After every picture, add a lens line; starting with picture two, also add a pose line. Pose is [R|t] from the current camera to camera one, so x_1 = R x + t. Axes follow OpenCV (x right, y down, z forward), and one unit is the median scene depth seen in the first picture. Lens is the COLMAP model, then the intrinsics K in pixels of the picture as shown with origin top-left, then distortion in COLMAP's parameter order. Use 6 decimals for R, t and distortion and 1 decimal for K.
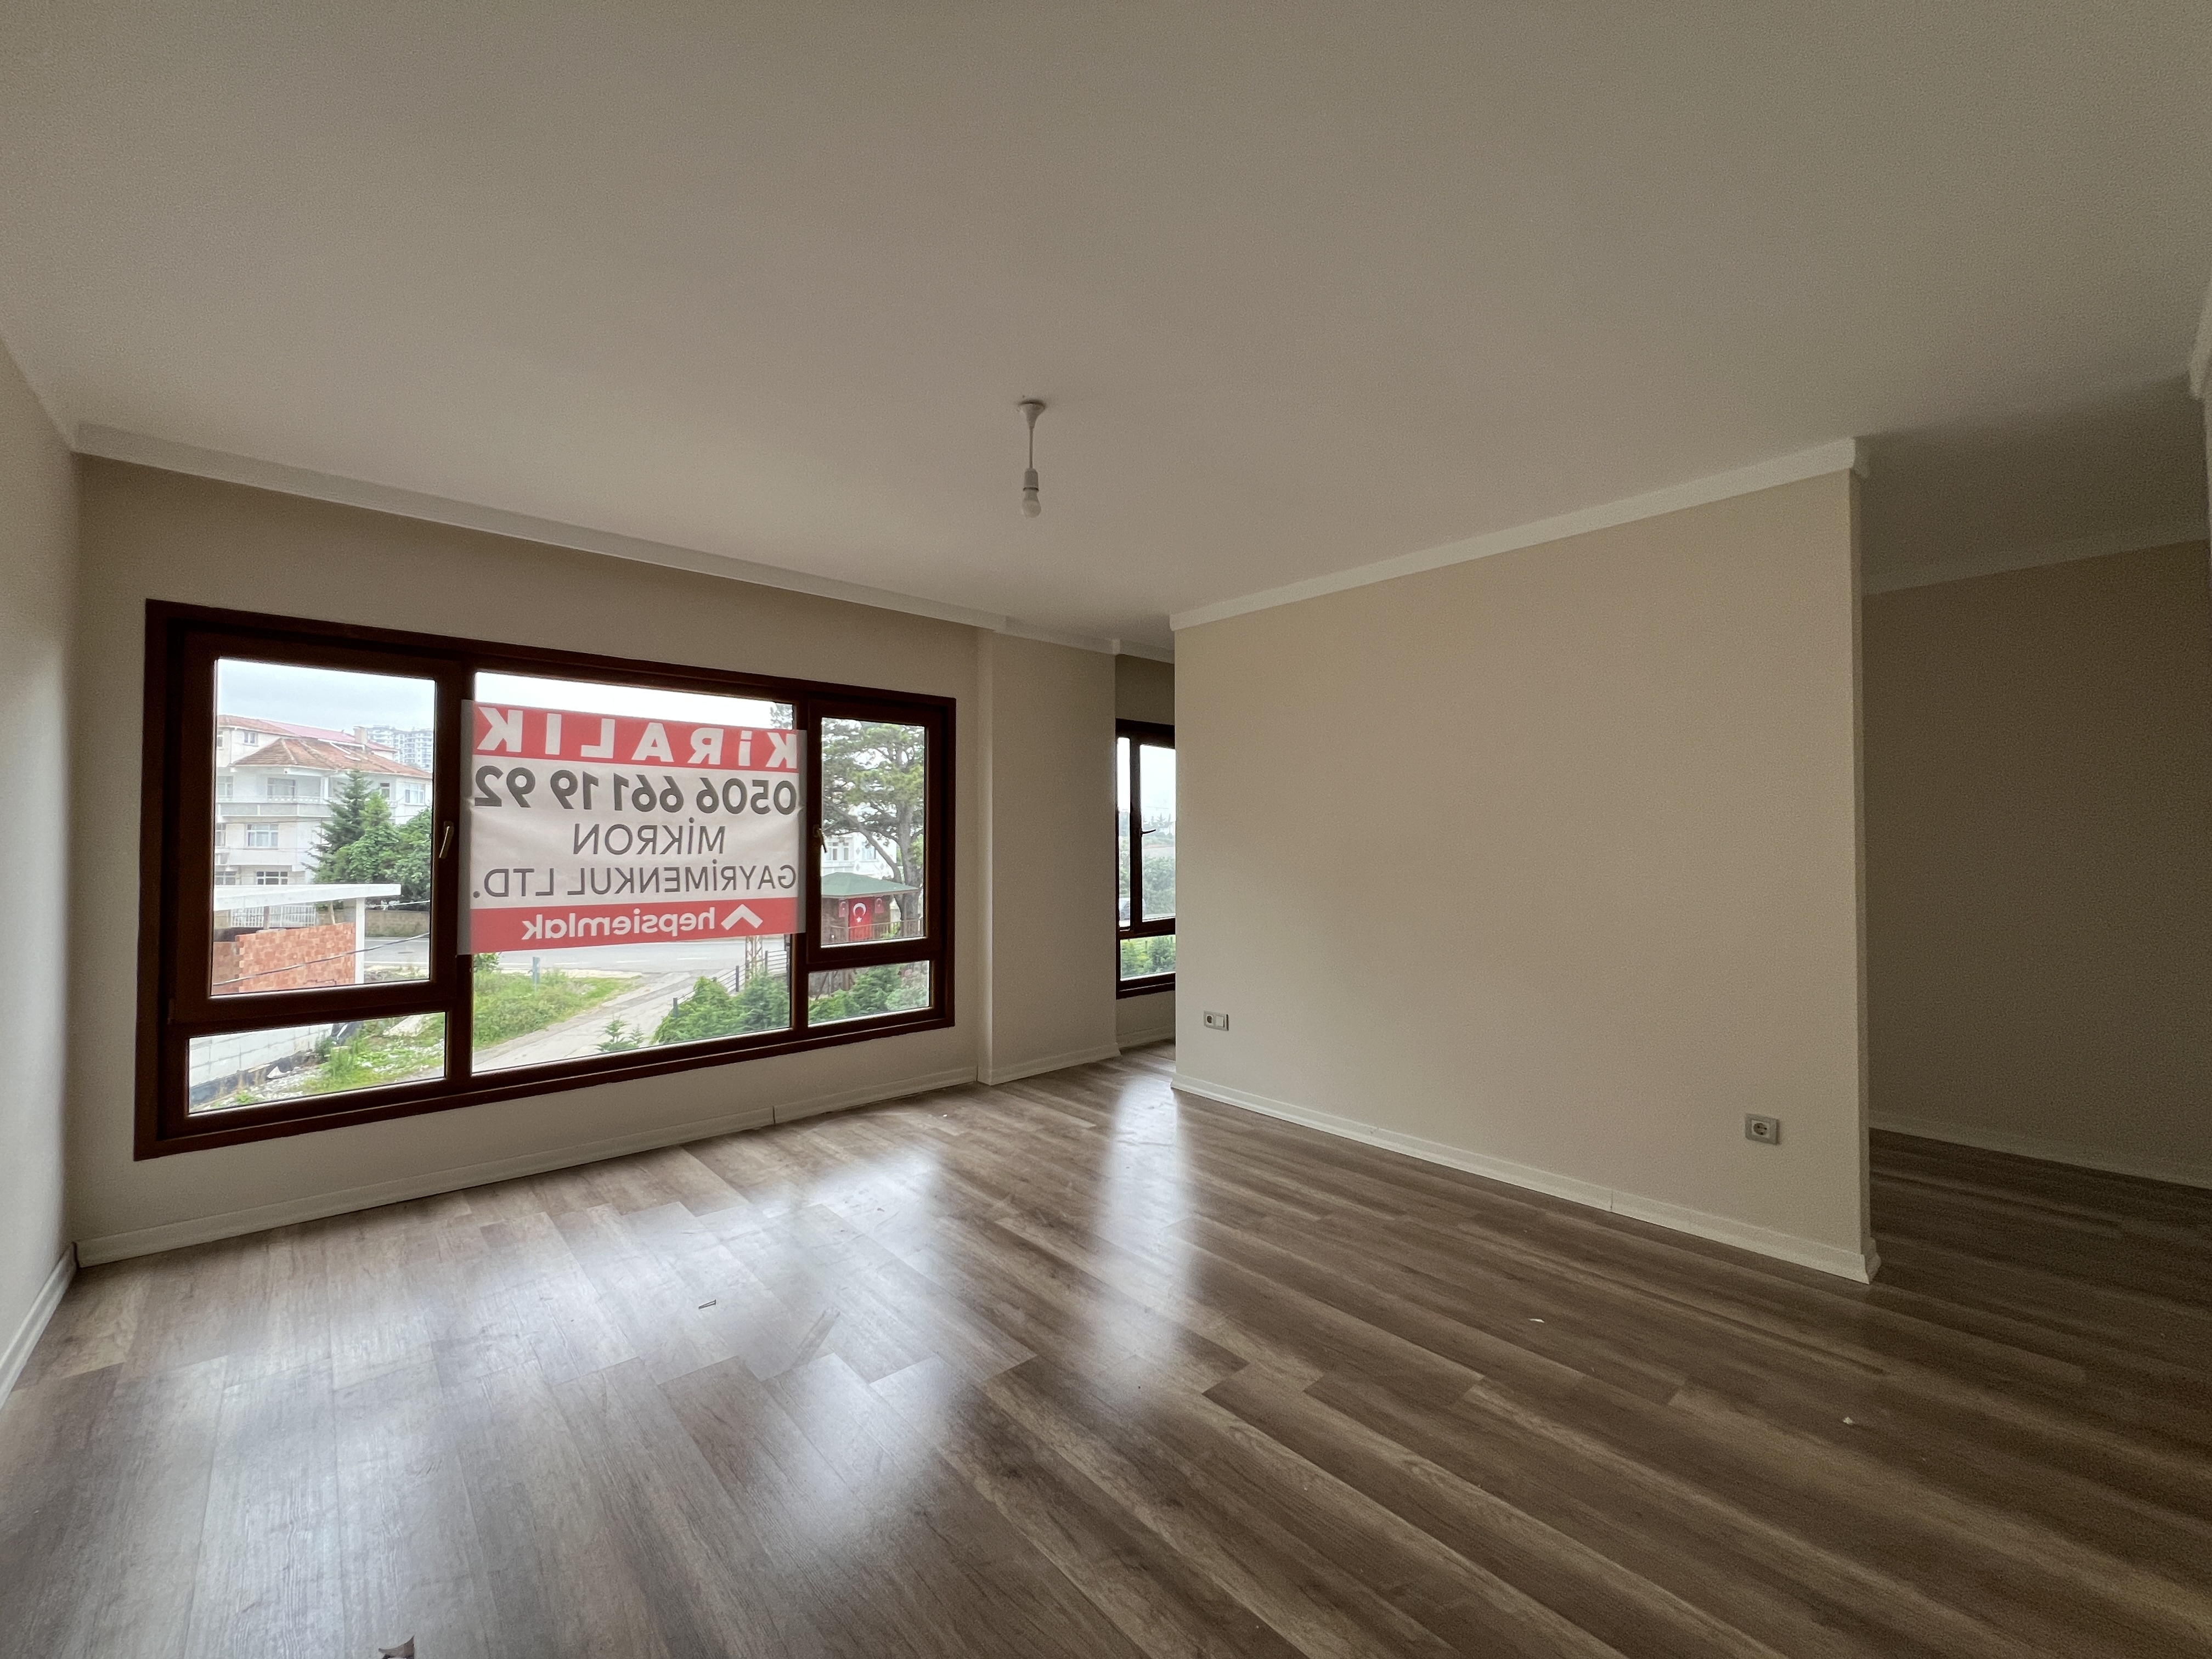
lens RADIAL K [[885.1, 0, 1106.0], [0, 885.1, 829.5], [0, 0, 1]] dist [-0.000122, -0.000262]
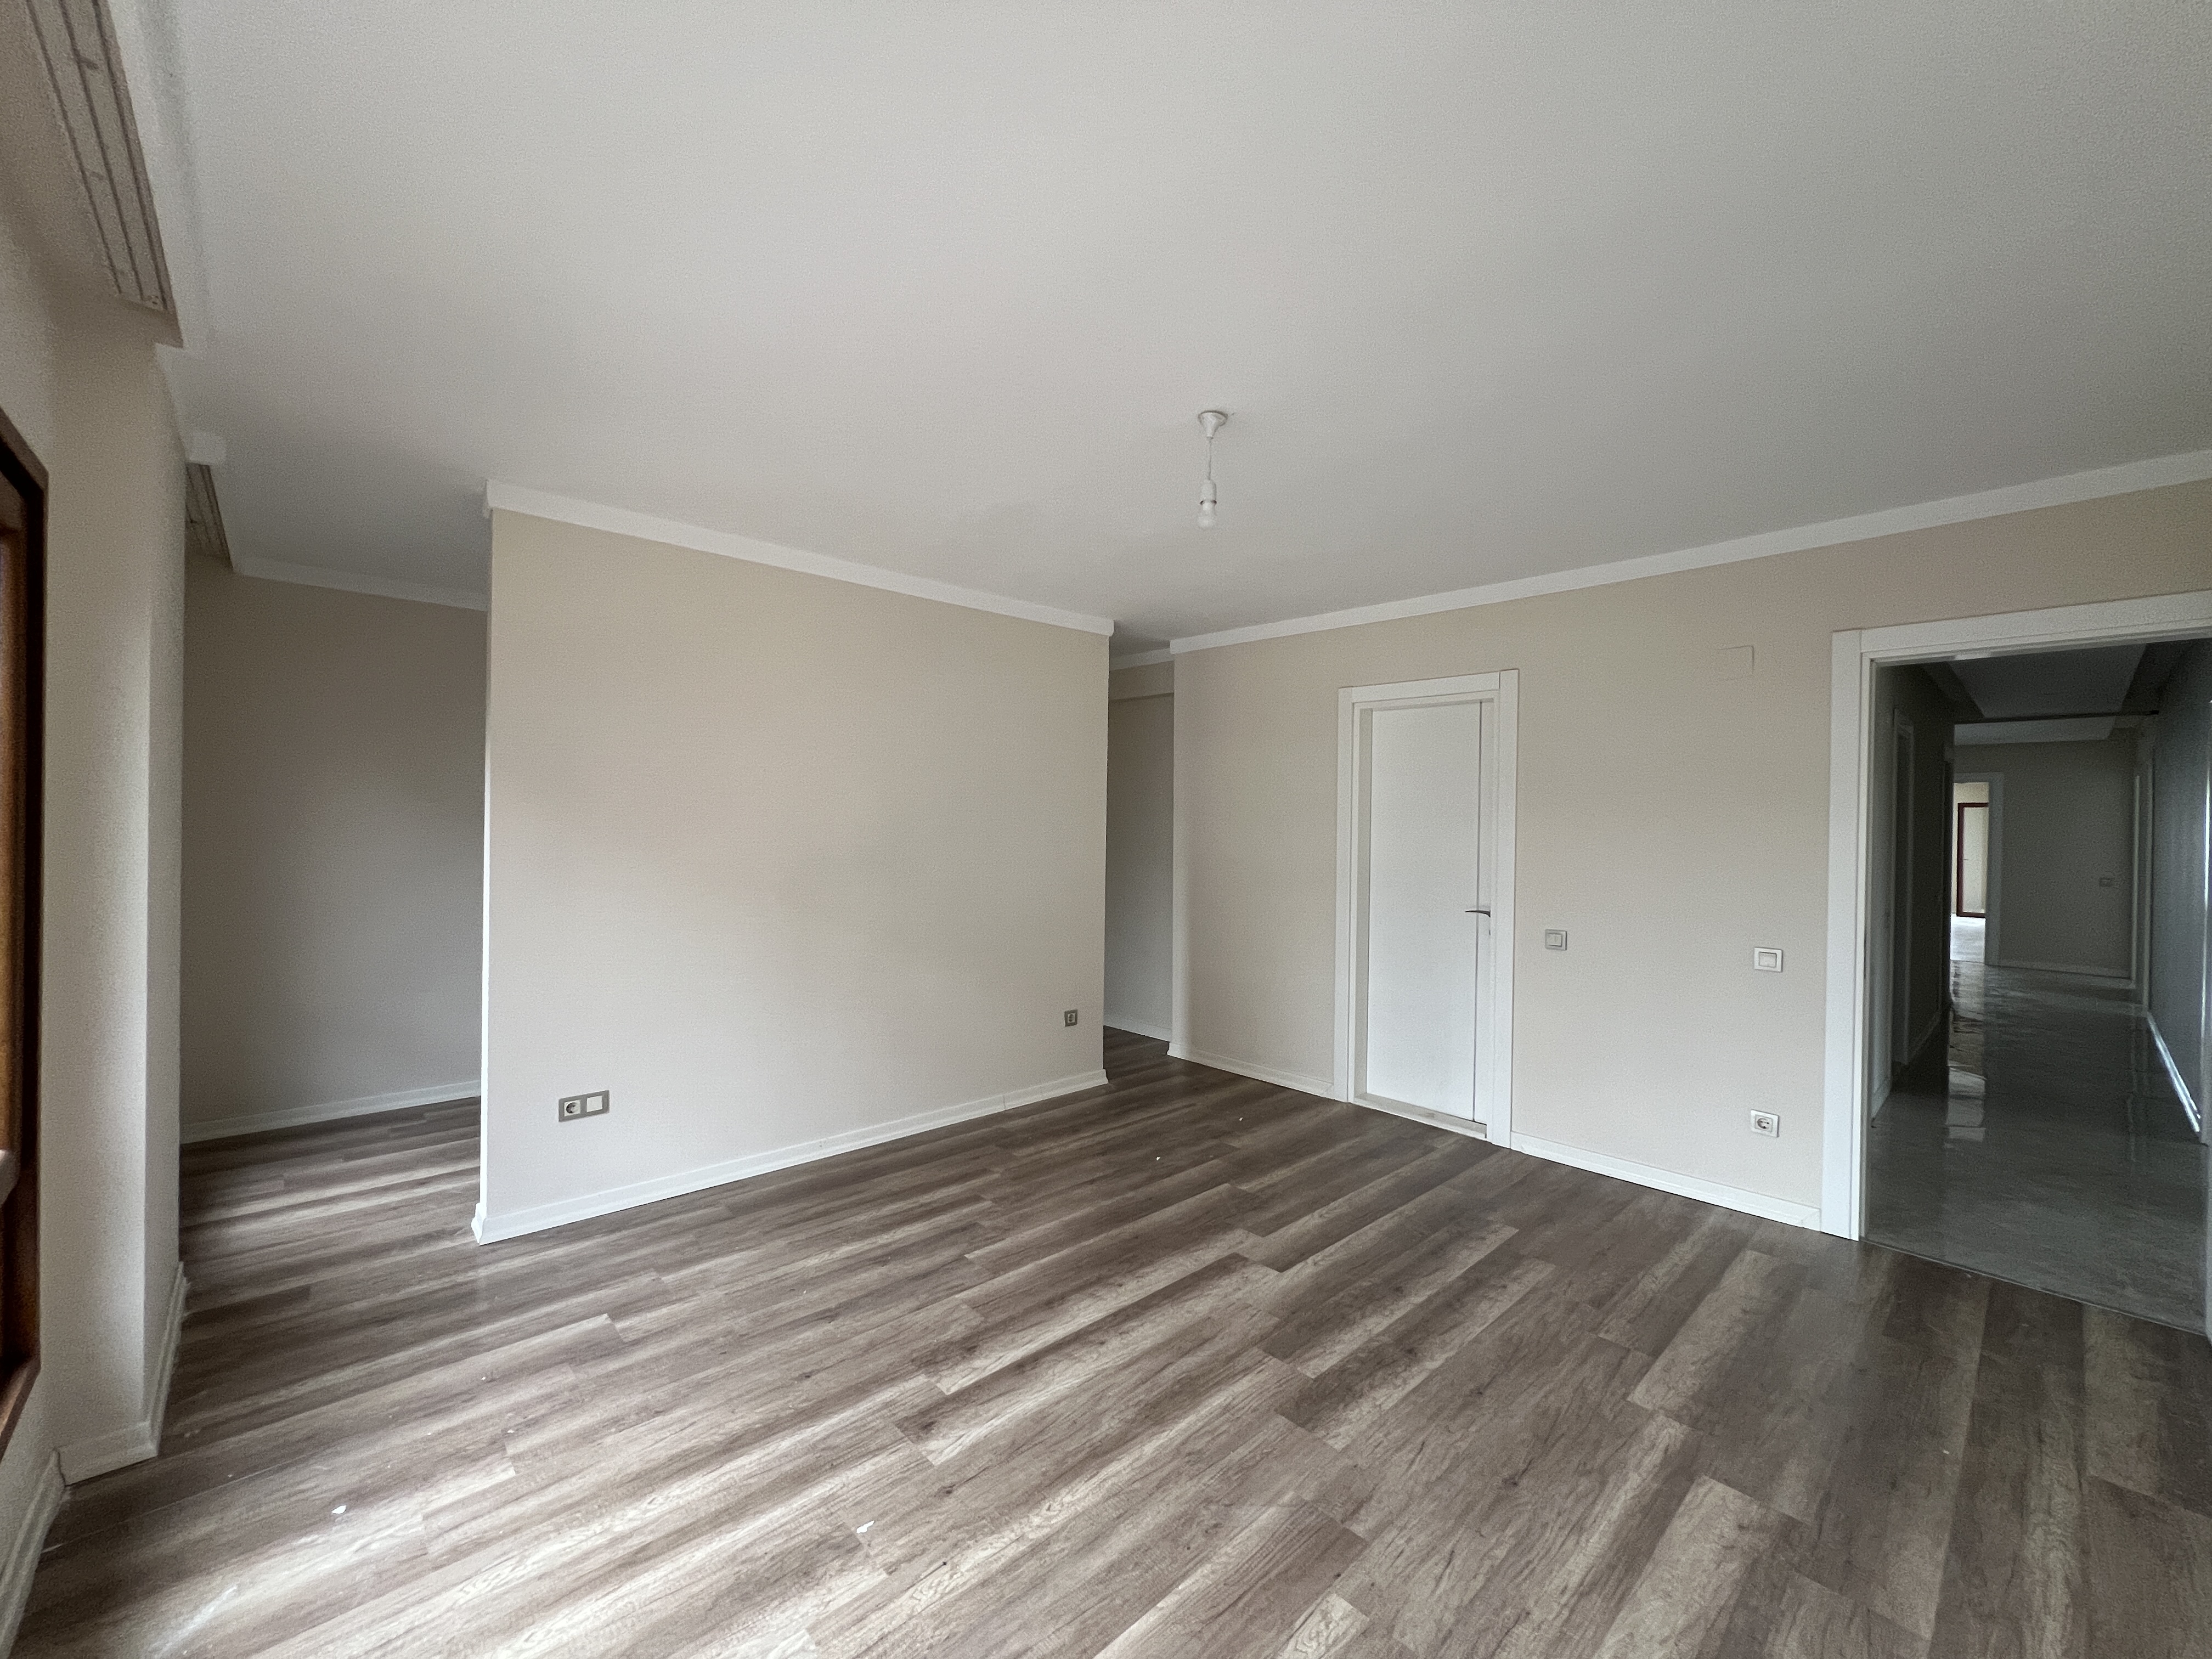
lens RADIAL K [[890.6, 0, 1099.9], [0, 890.6, 824.4], [0, 0, 1]] dist [-0.000551, -0.000304]
pose [[-0.009229, -0.001163, 0.999957, -0.940813], [-0.027615, 0.999618, 0.000908, -0.025319], [-0.999576, -0.027605, -0.009257, 0.994584]]
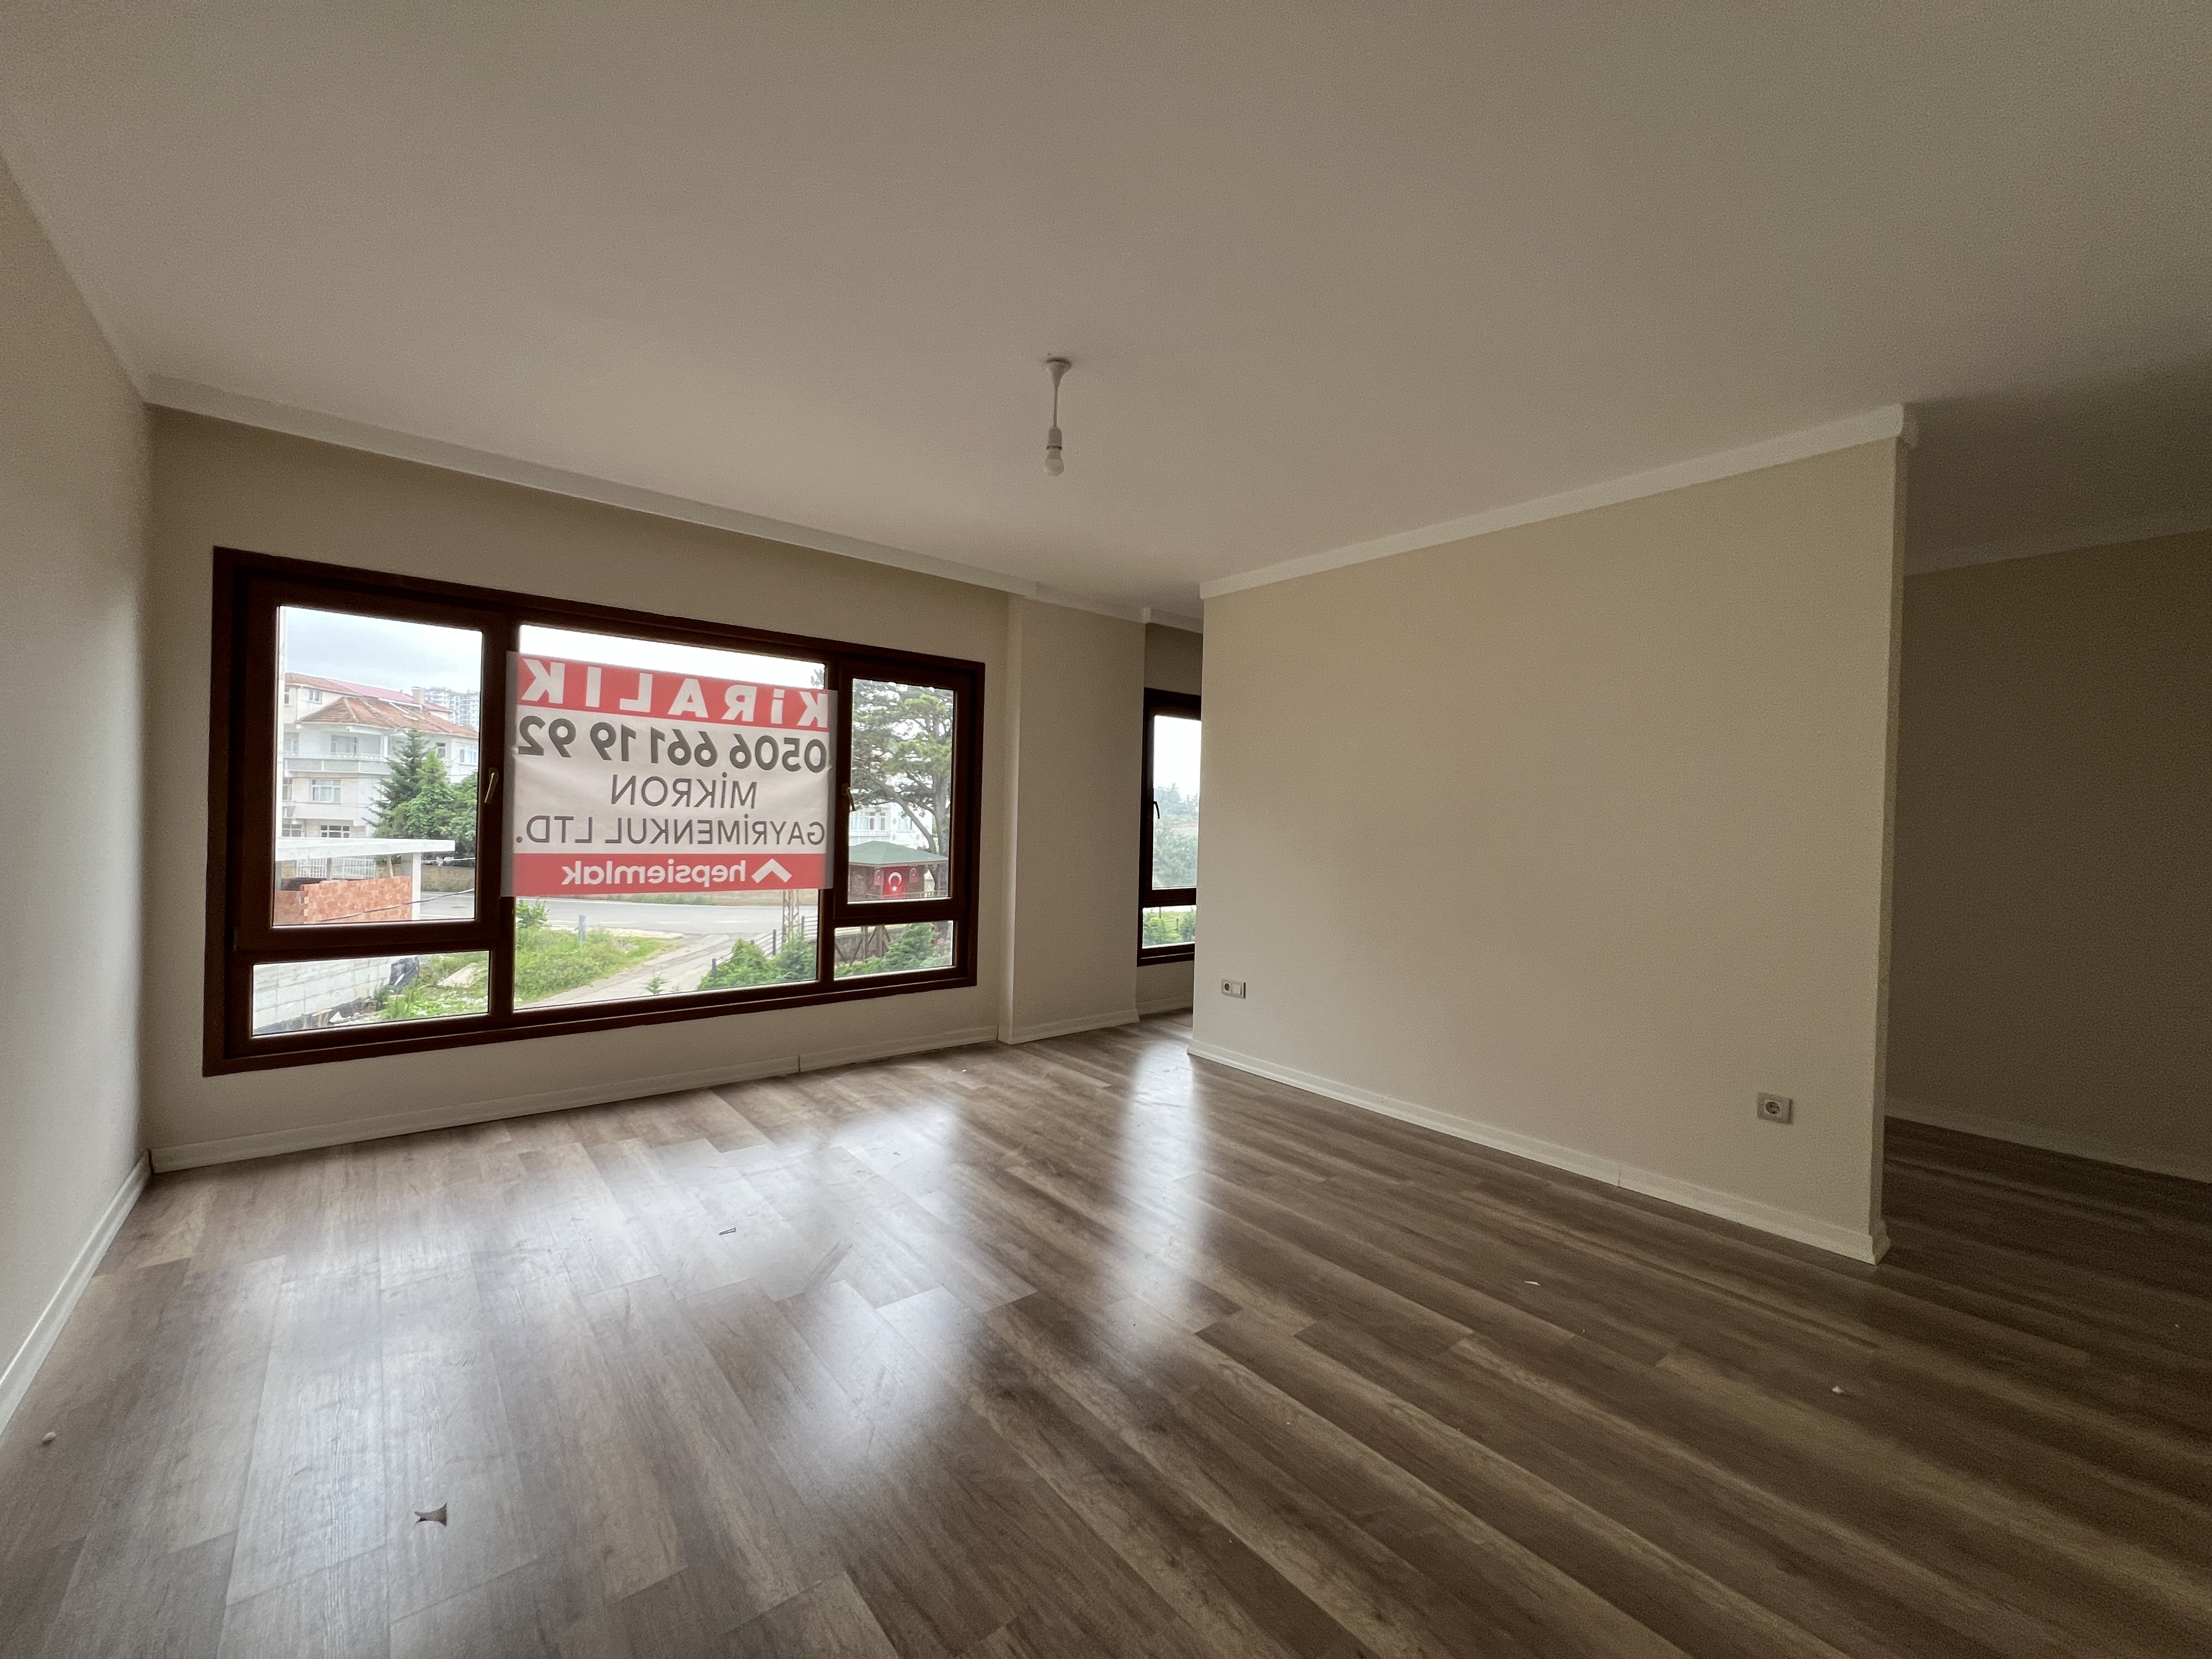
lens RADIAL K [[885.4, 0, 1106.5], [0, 885.4, 830.0], [0, 0, 1]] dist [-0.000430, 0.000227]
pose [[0.998874, 0.027399, -0.038726, 0.022916], [-0.026373, 0.999294, 0.026749, 0.020210], [0.039432, -0.025698, 0.998892, -0.015416]]
